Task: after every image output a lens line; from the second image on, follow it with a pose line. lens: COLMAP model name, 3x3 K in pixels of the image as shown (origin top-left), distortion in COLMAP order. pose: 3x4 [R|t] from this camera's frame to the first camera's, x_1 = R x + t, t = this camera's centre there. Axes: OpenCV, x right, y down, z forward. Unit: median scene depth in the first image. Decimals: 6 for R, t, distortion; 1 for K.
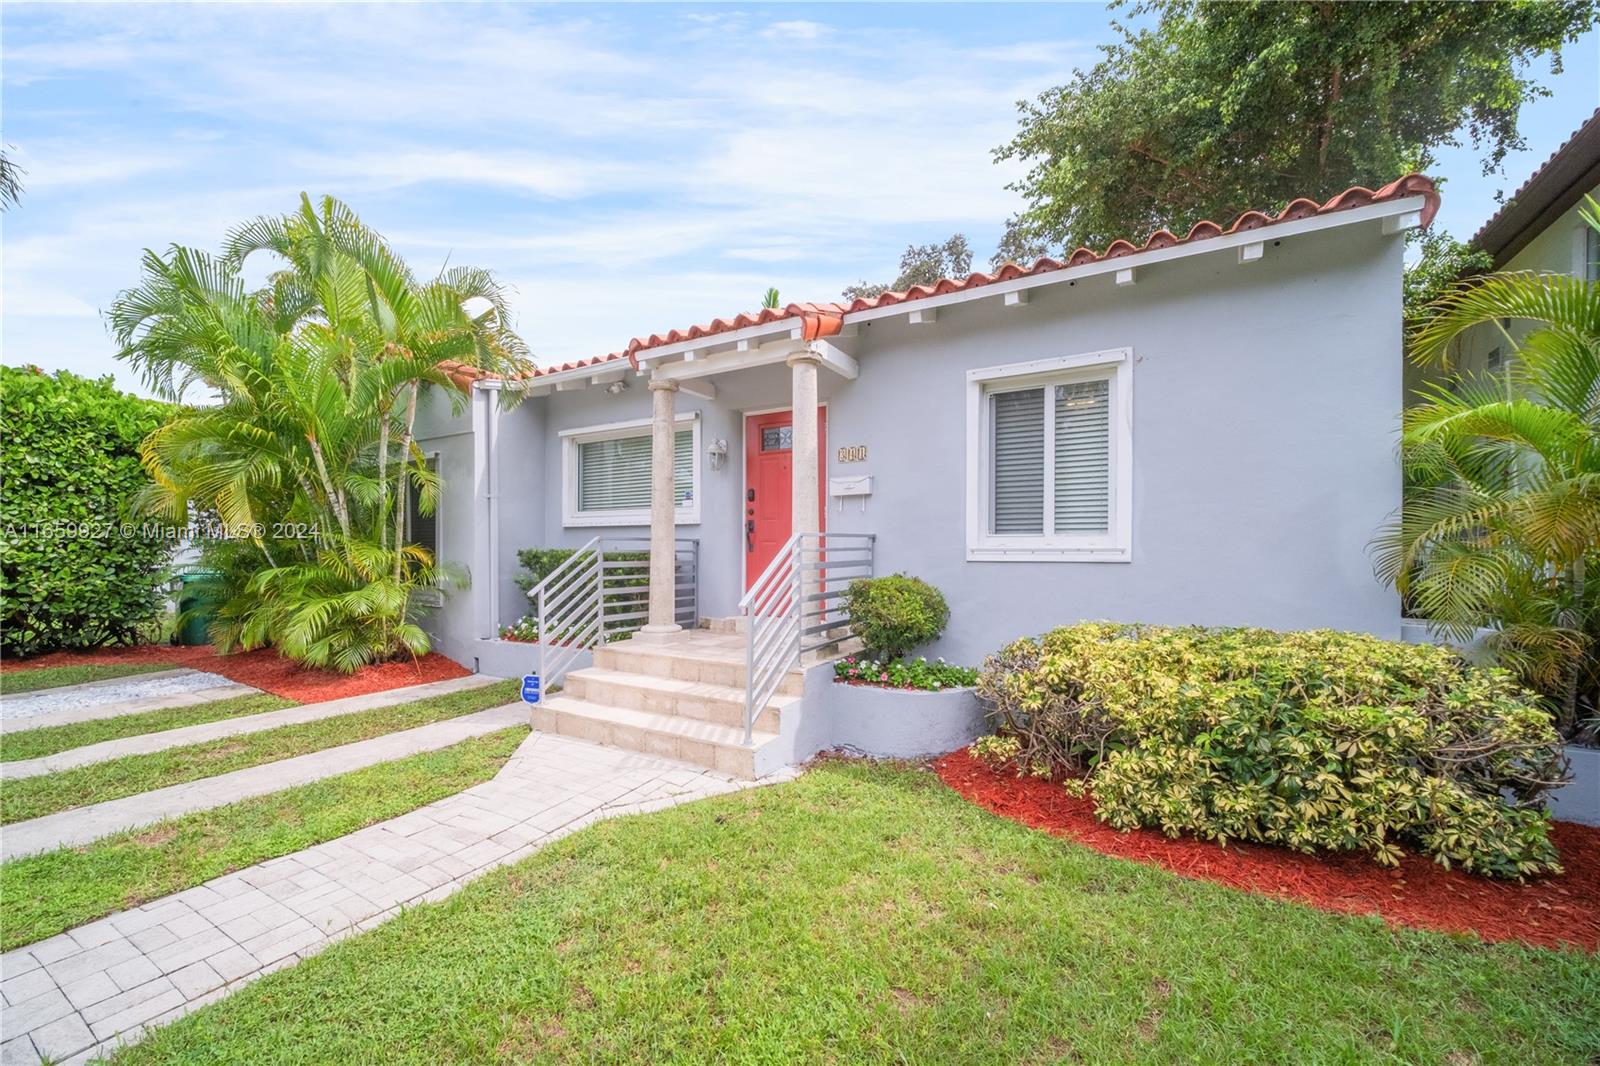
lens RADIAL K [[655.2, 0, 797.3], [0, 655.2, 532.5], [0, 0, 1]] dist [-0.003229, -0.000545]
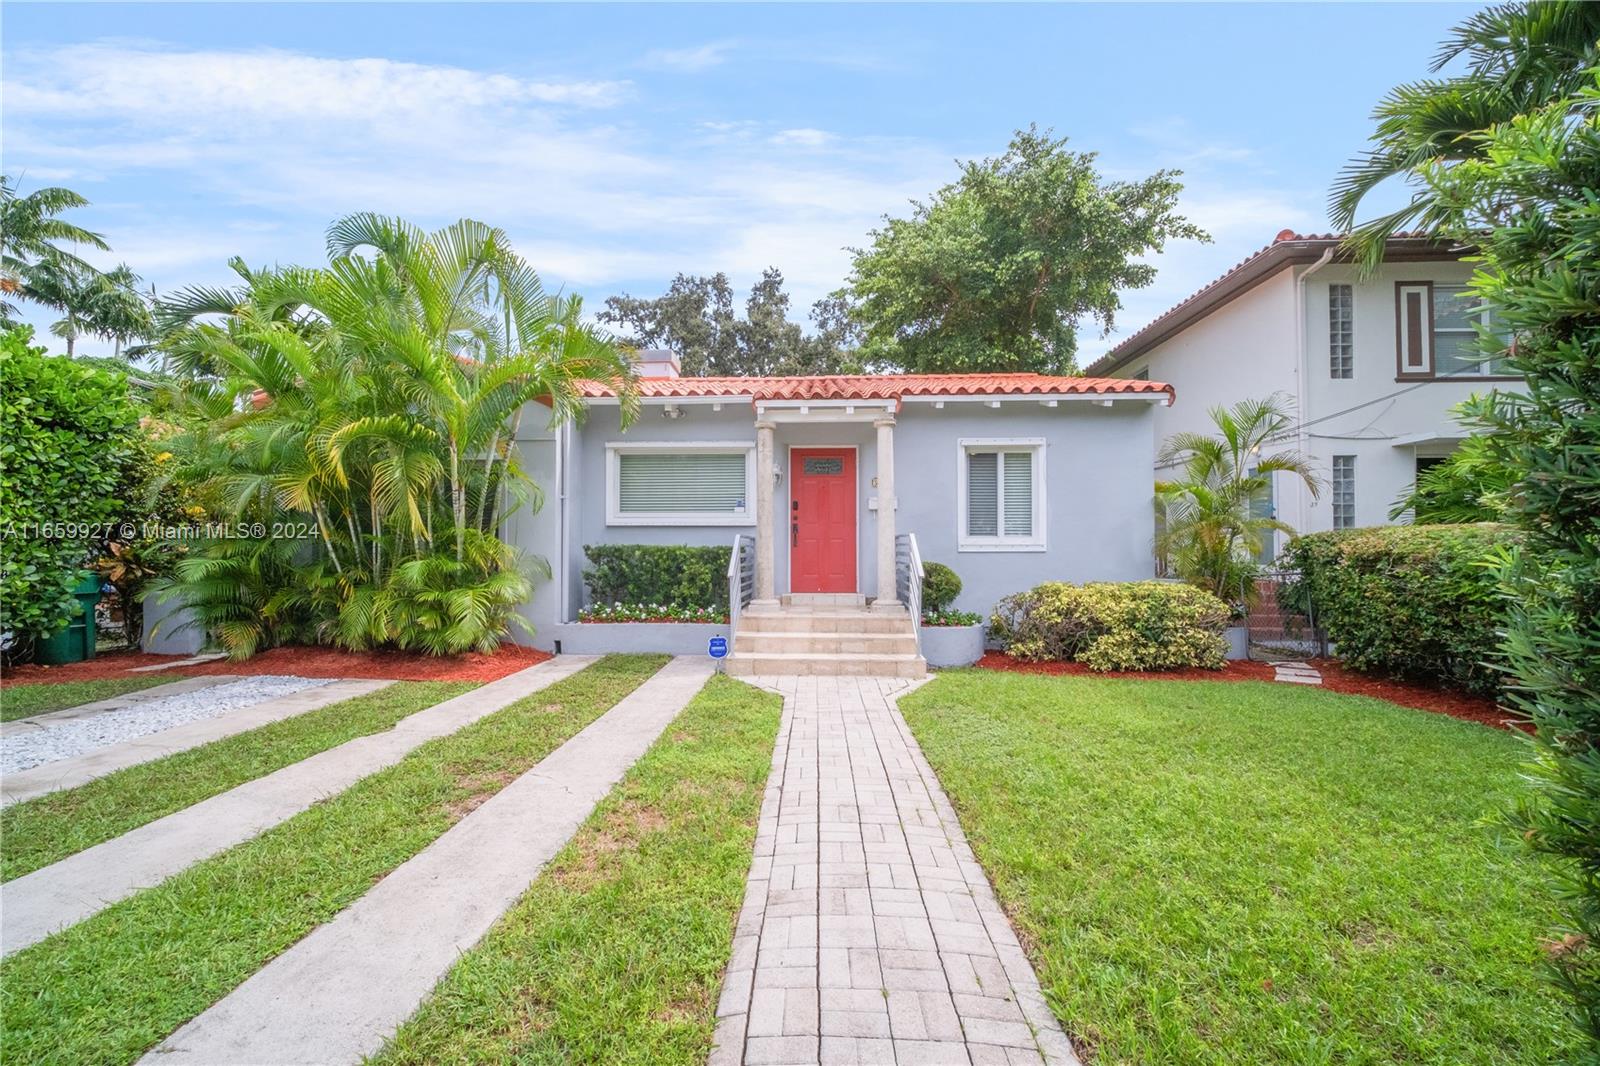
lens RADIAL K [[652.8, 0, 793.5], [0, 652.8, 519.5], [0, 0, 1]] dist [-0.001661, -0.000072]
pose [[0.869068, 0.022795, 0.494167, -0.947077], [-0.014011, 0.999671, -0.021471, 0.002730], [-0.494494, 0.011736, 0.869102, -0.250003]]
